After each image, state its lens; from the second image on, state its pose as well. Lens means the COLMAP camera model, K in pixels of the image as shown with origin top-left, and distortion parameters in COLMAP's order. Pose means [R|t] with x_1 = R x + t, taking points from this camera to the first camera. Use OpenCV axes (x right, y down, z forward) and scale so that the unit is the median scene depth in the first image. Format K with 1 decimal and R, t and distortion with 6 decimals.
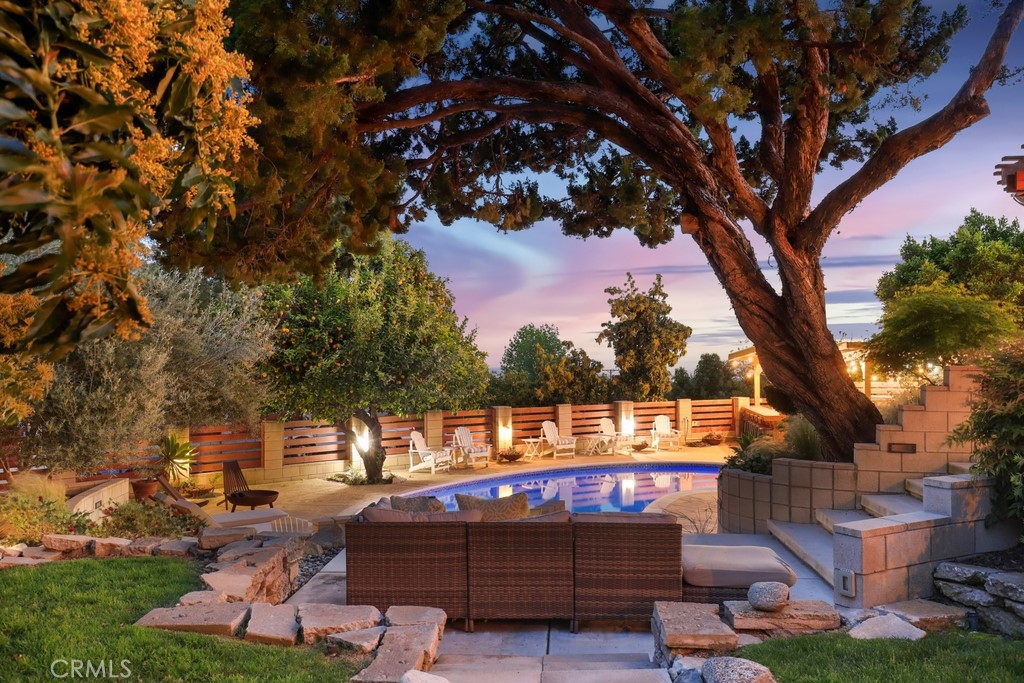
lens RADIAL K [[878.9, 0, 510.8], [0, 878.9, 340.8], [0, 0, 1]] dist [0.009355, 0.008486]
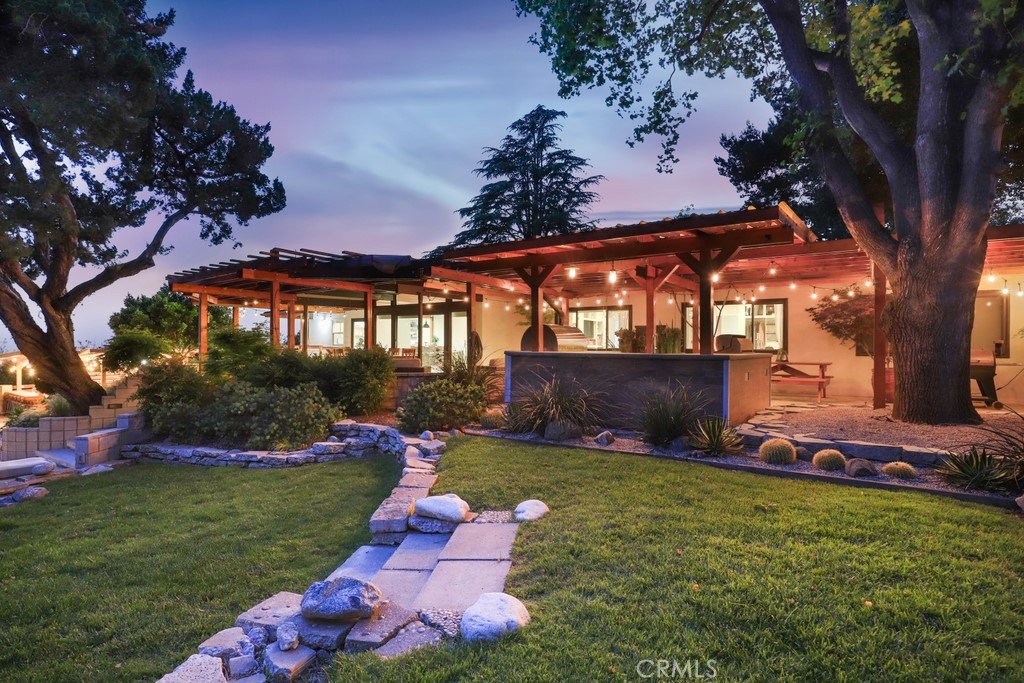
lens RADIAL K [[550.0, 0, 510.3], [0, 550.0, 337.9], [0, 0, 1]] dist [-0.002112, 0.001270]
pose [[0.529696, 0.012435, 0.848097, -0.178414], [-0.011404, 0.999907, -0.007539, -0.044095], [-0.848111, -0.005678, 0.529788, -0.507635]]
